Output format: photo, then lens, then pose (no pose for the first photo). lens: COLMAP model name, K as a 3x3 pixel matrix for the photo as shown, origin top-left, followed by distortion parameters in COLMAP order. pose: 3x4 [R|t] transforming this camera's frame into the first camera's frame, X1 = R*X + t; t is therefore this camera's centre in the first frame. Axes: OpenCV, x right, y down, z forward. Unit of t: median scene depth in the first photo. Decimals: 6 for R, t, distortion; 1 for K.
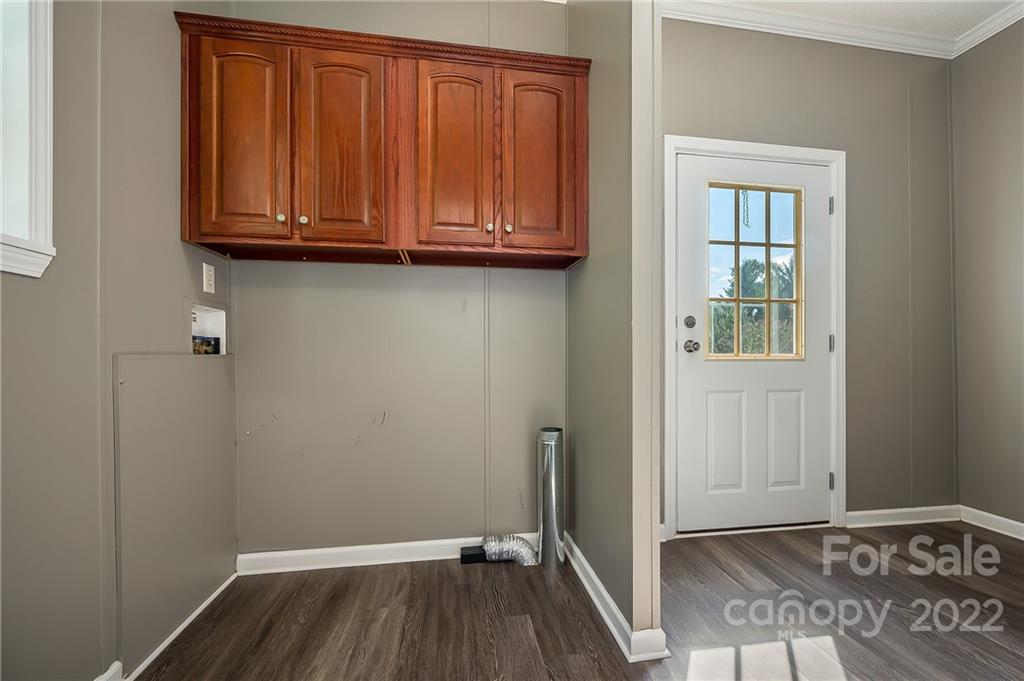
lens RADIAL K [[403.0, 0, 515.4], [0, 403.0, 345.3], [0, 0, 1]] dist [-0.001850, 0.000064]
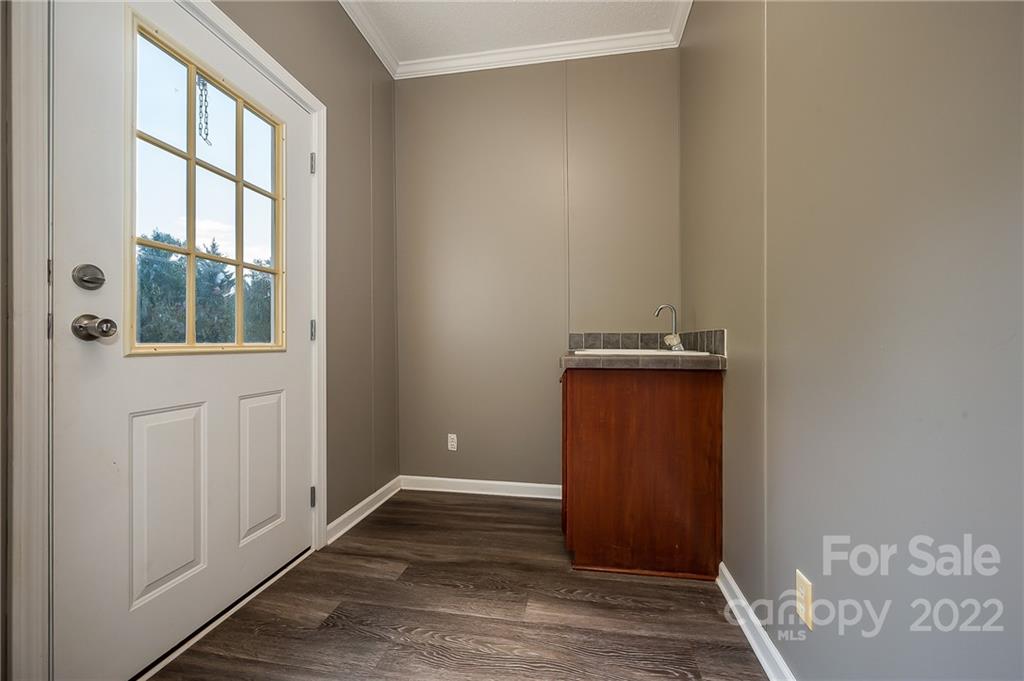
lens RADIAL K [[406.2, 0, 509.7], [0, 406.2, 343.4], [0, 0, 1]] dist [-0.001787, -0.000317]
pose [[0.335657, -0.004912, 0.941972, 0.138559], [-0.008304, 0.999932, 0.008173, 0.012503], [-0.941948, -0.010566, 0.335593, 0.344845]]
